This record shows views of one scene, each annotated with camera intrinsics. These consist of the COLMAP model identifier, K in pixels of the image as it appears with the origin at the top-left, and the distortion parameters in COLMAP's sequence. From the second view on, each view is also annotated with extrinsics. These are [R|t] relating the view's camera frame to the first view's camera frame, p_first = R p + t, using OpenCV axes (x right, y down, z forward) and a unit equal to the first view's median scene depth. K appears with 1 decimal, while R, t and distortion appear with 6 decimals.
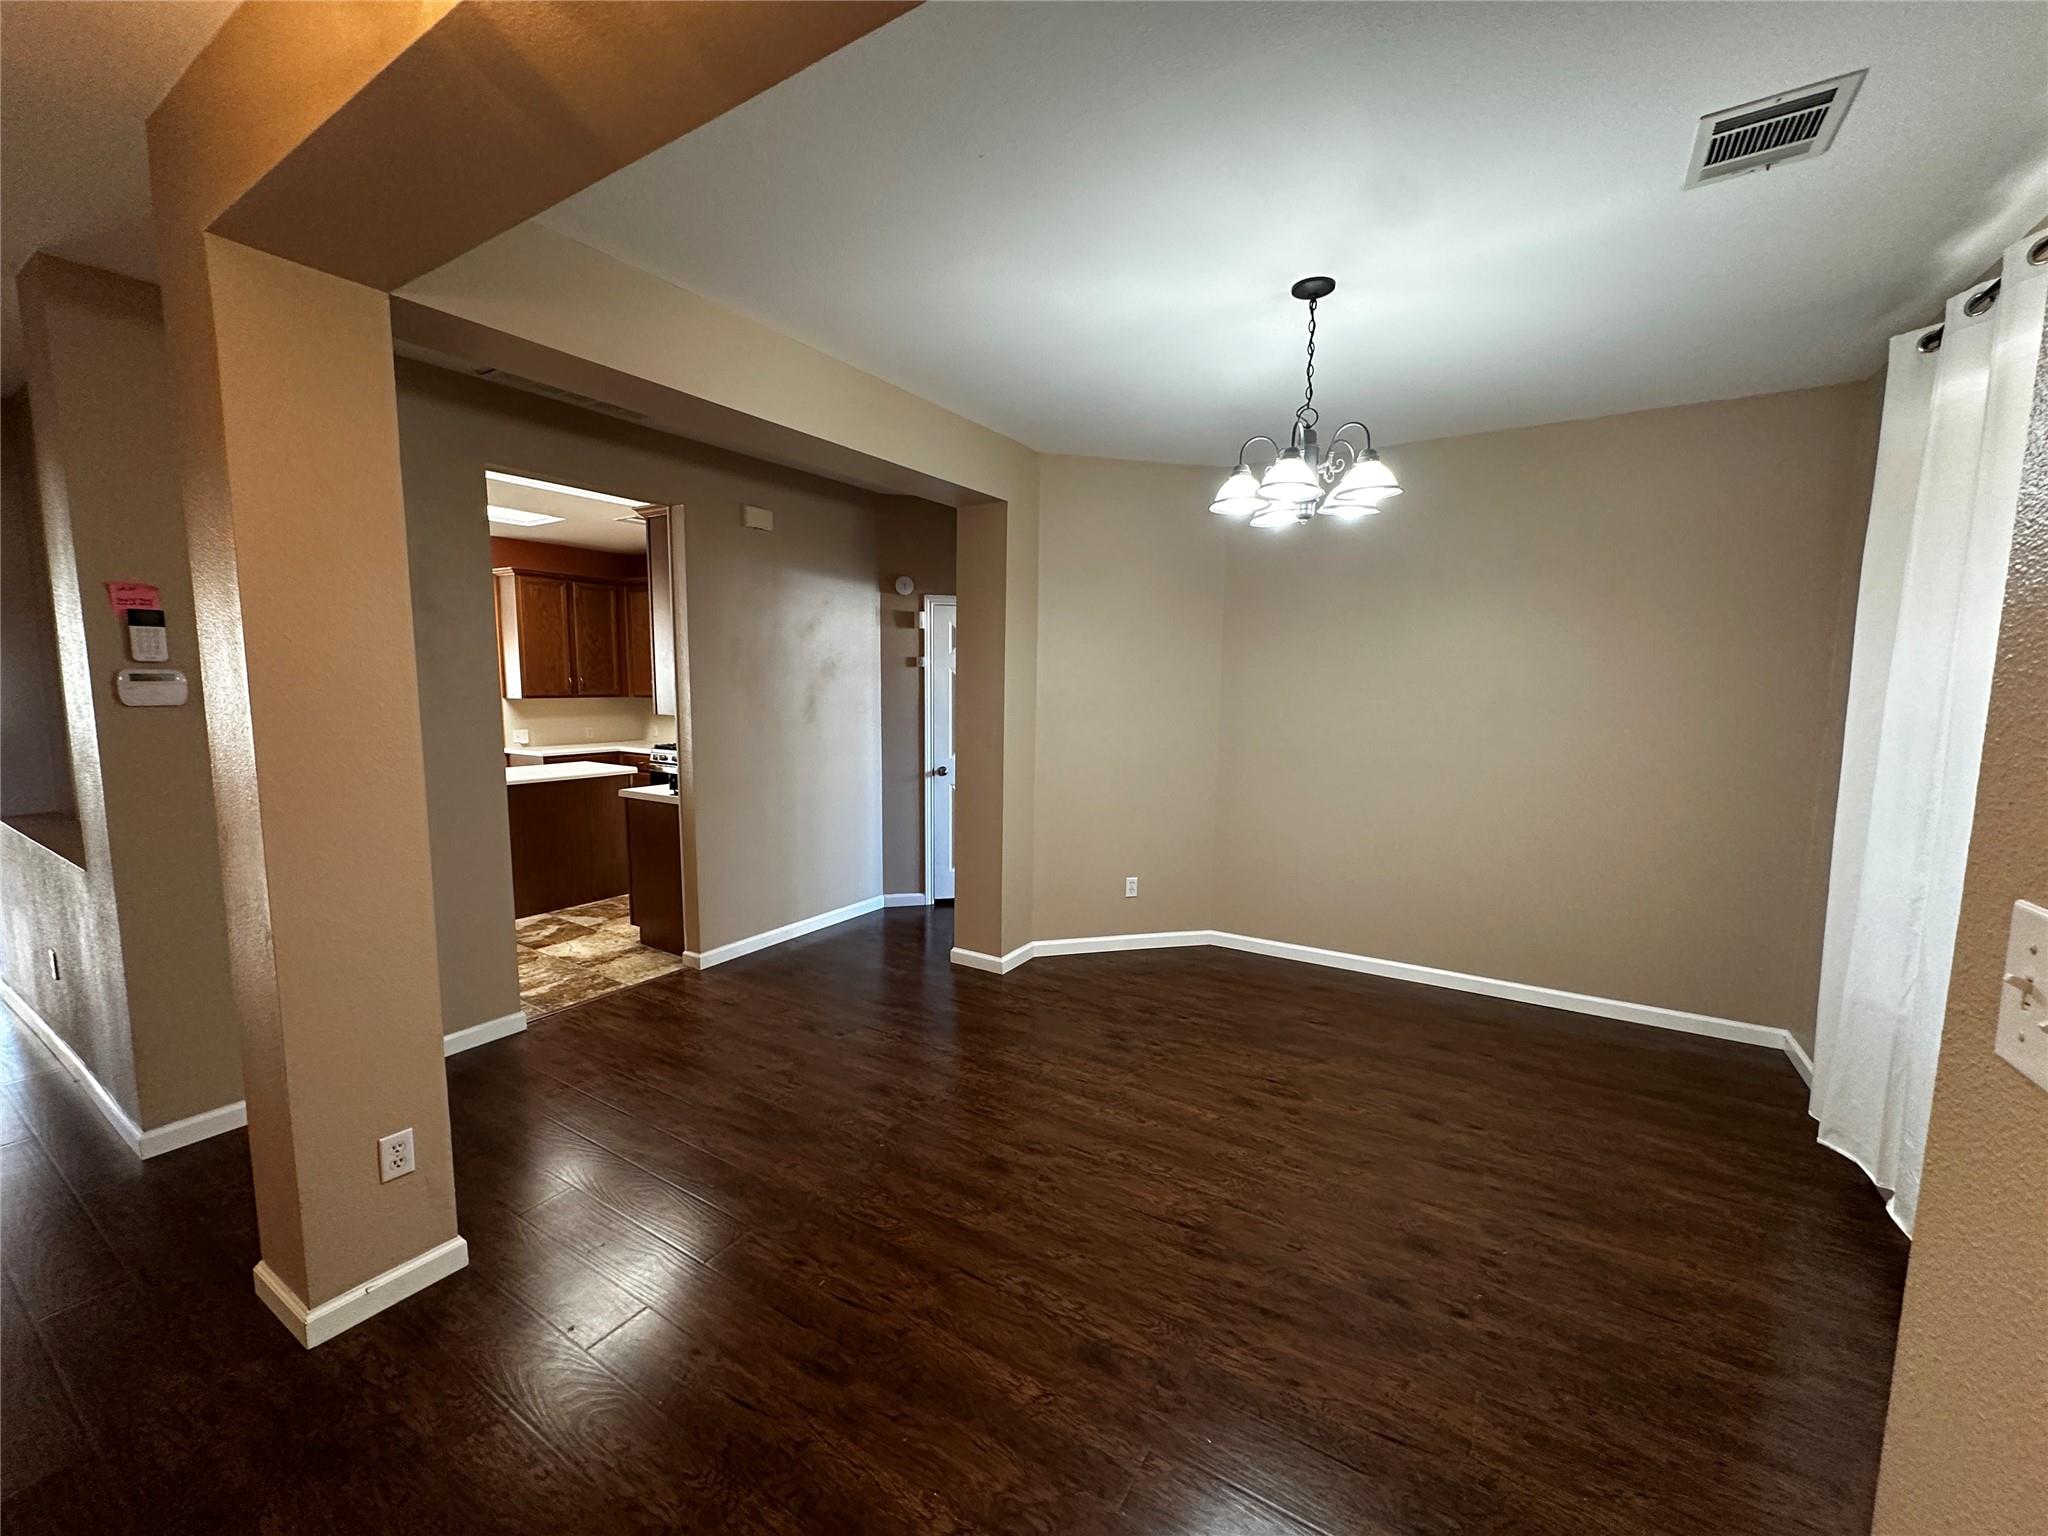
lens RADIAL K [[816.4, 0, 1024.0], [0, 816.4, 768.0], [0, 0, 1]] dist [-0.001250, -0.000143]
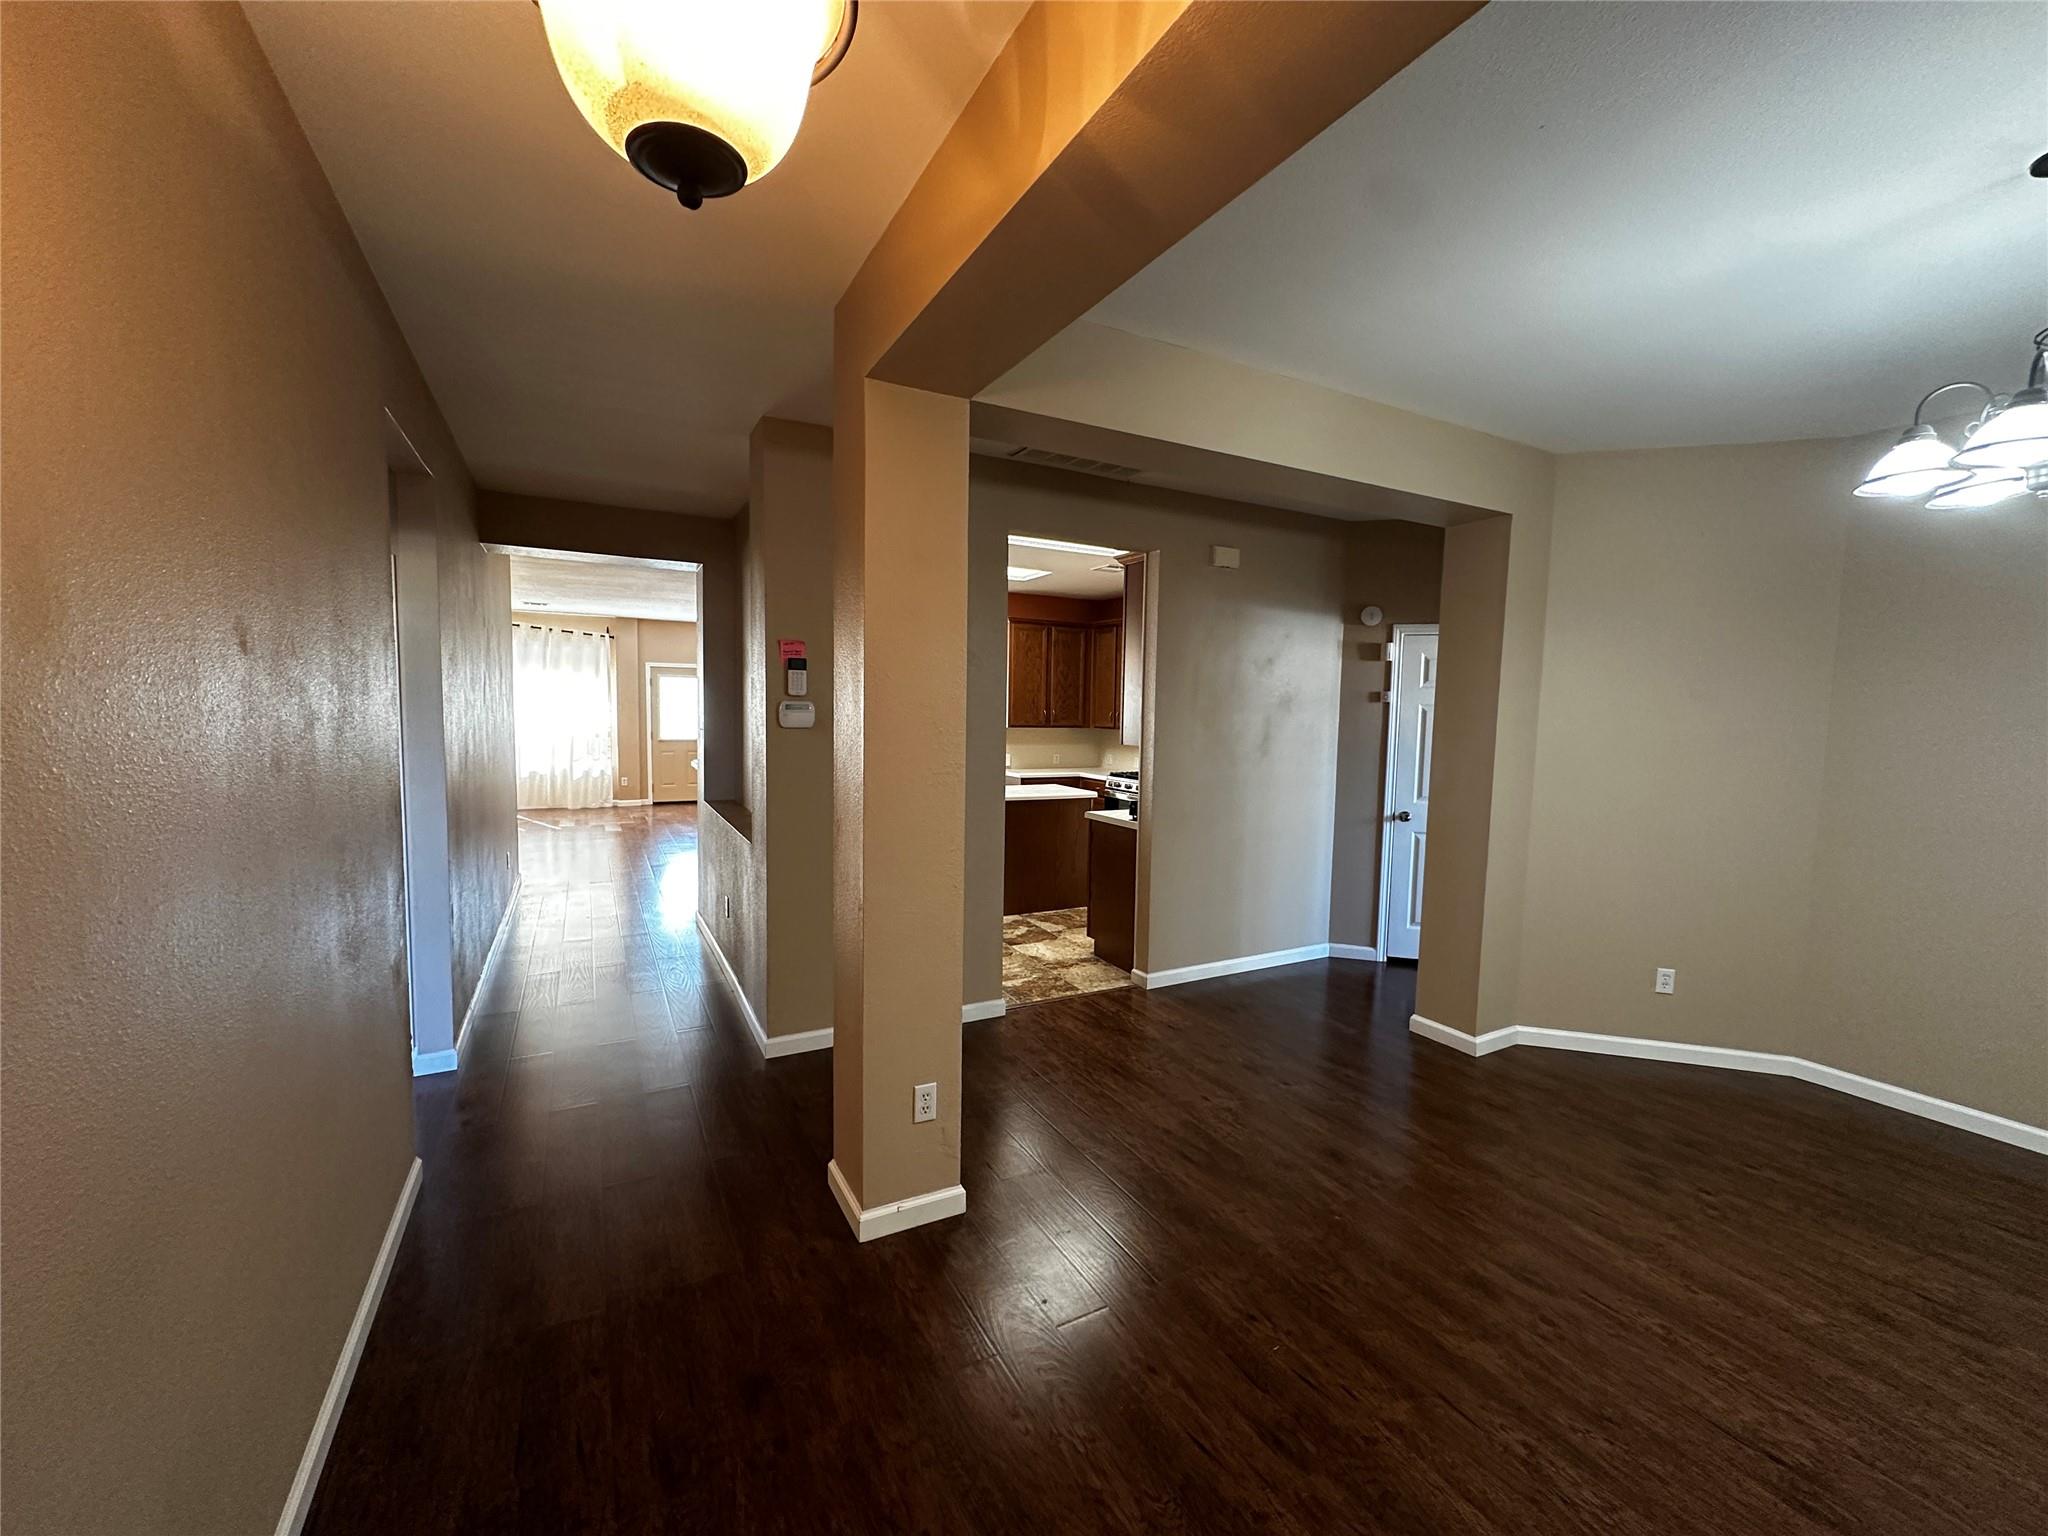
lens RADIAL K [[816.4, 0, 1024.0], [0, 816.4, 768.0], [0, 0, 1]] dist [-0.001250, -0.000143]
pose [[0.869263, 0.044442, -0.492348, -0.039709], [-0.065101, 0.997568, -0.024893, 0.000608], [0.490045, 0.053691, 0.870042, -0.003517]]
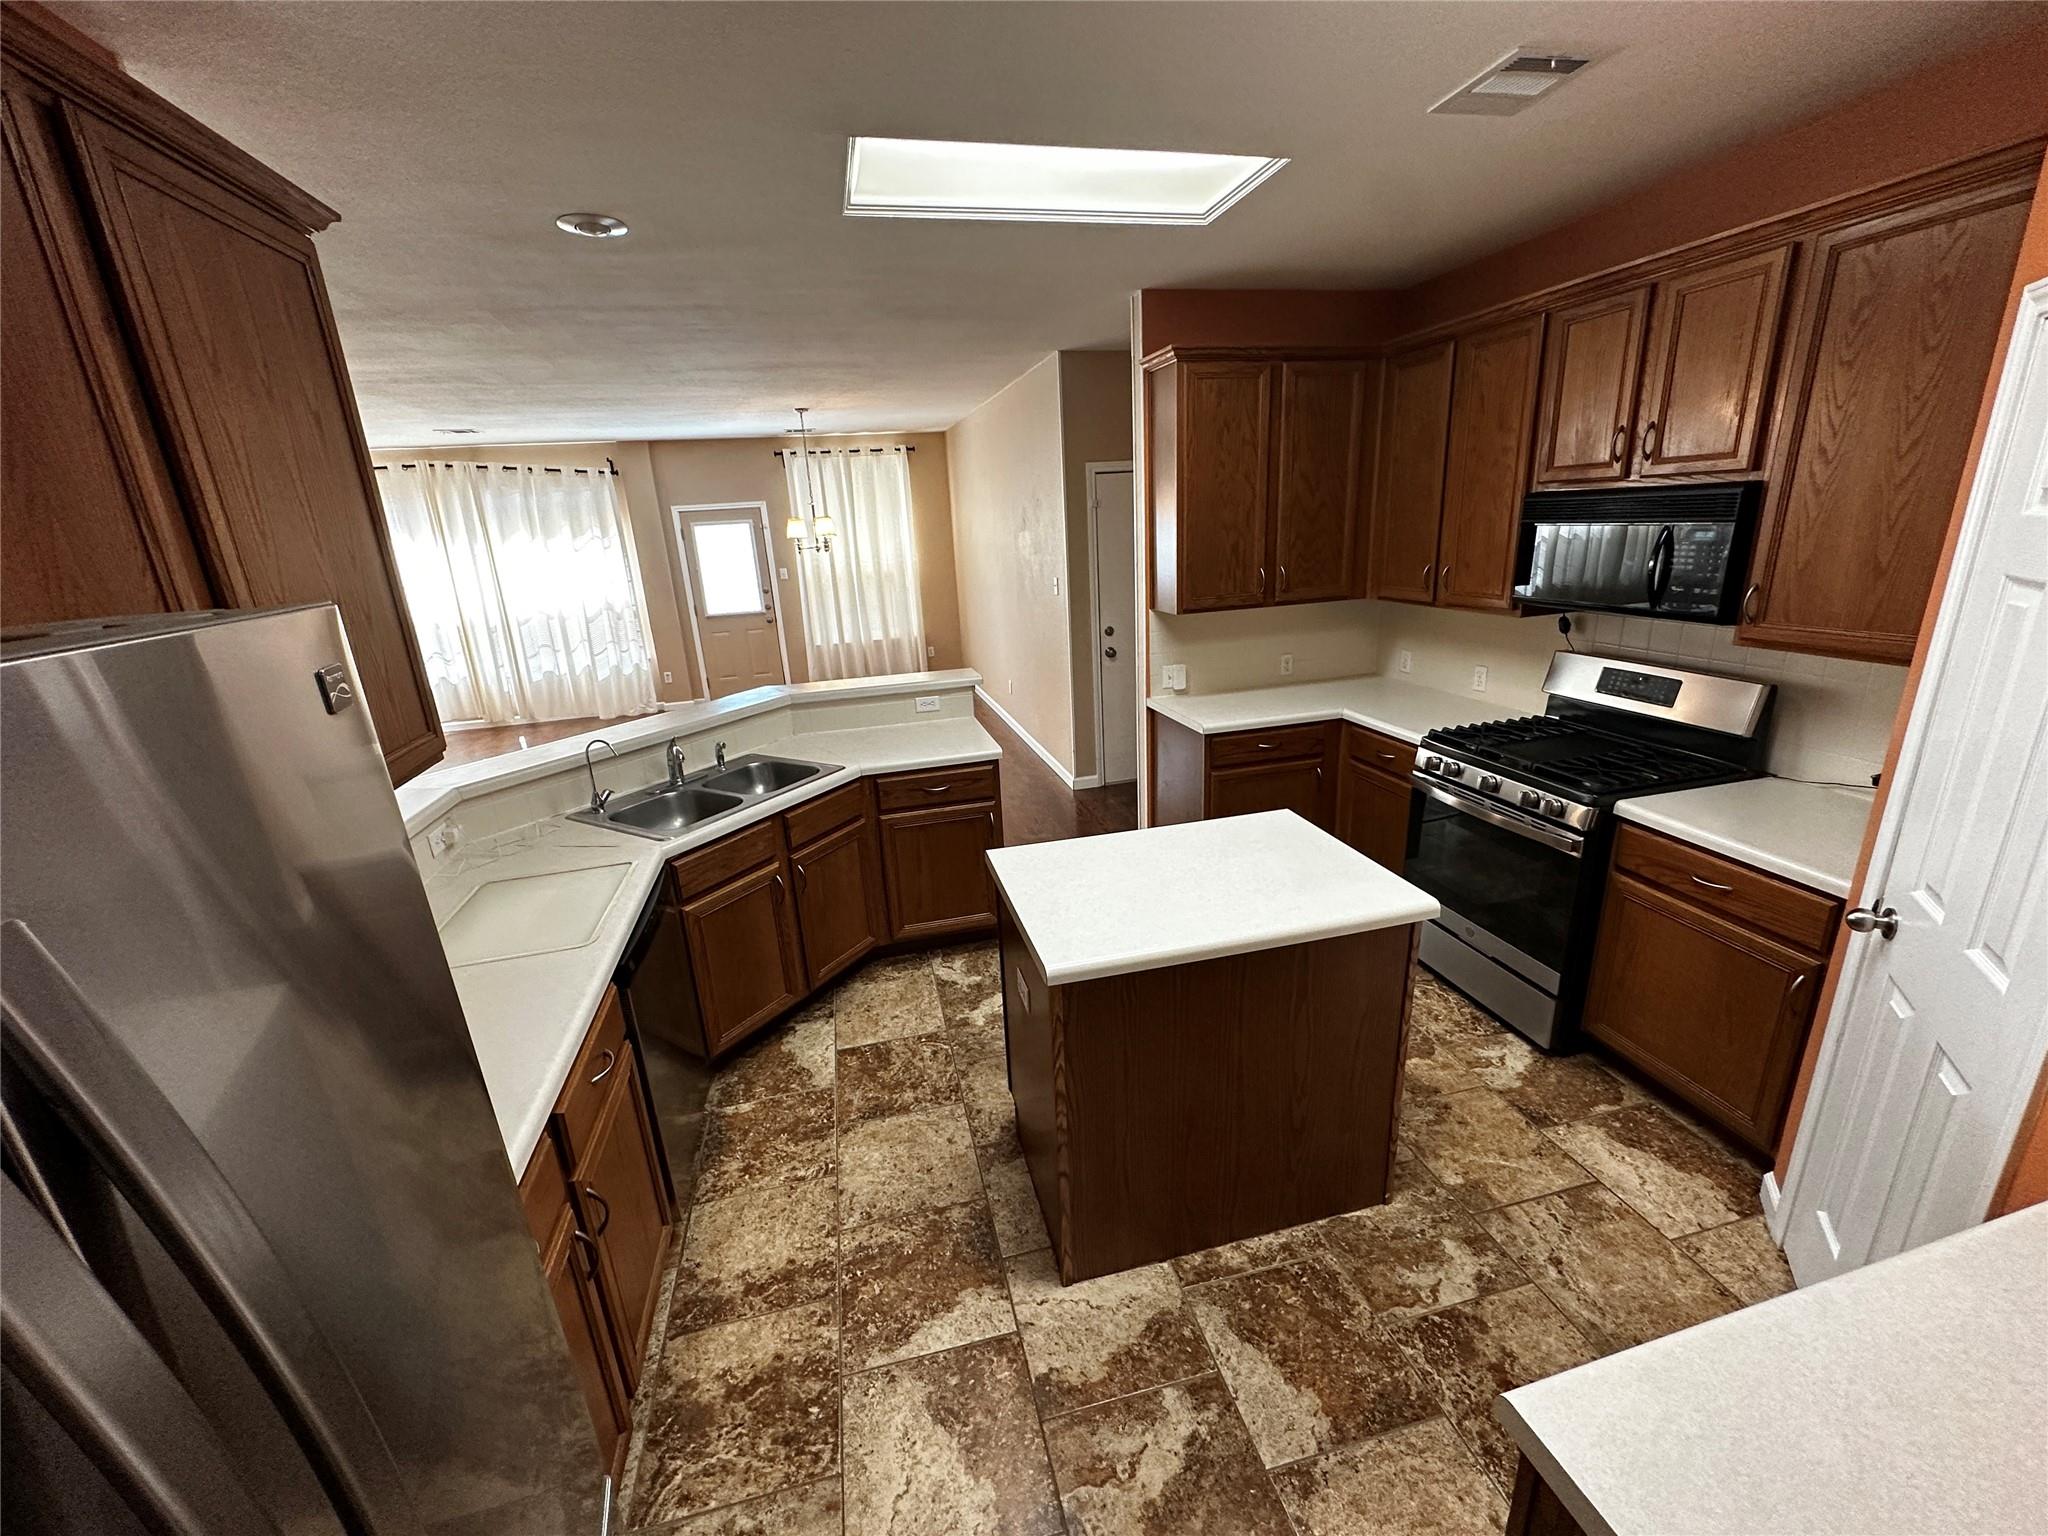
lens RADIAL K [[816.4, 0, 1024.0], [0, 816.4, 768.0], [0, 0, 1]] dist [-0.001250, -0.000143]
pose [[0.721095, 0.158078, -0.674562, -0.679603], [-0.016140, 0.977192, 0.211744, -0.212134], [0.692648, -0.141800, 0.707199, 1.172694]]
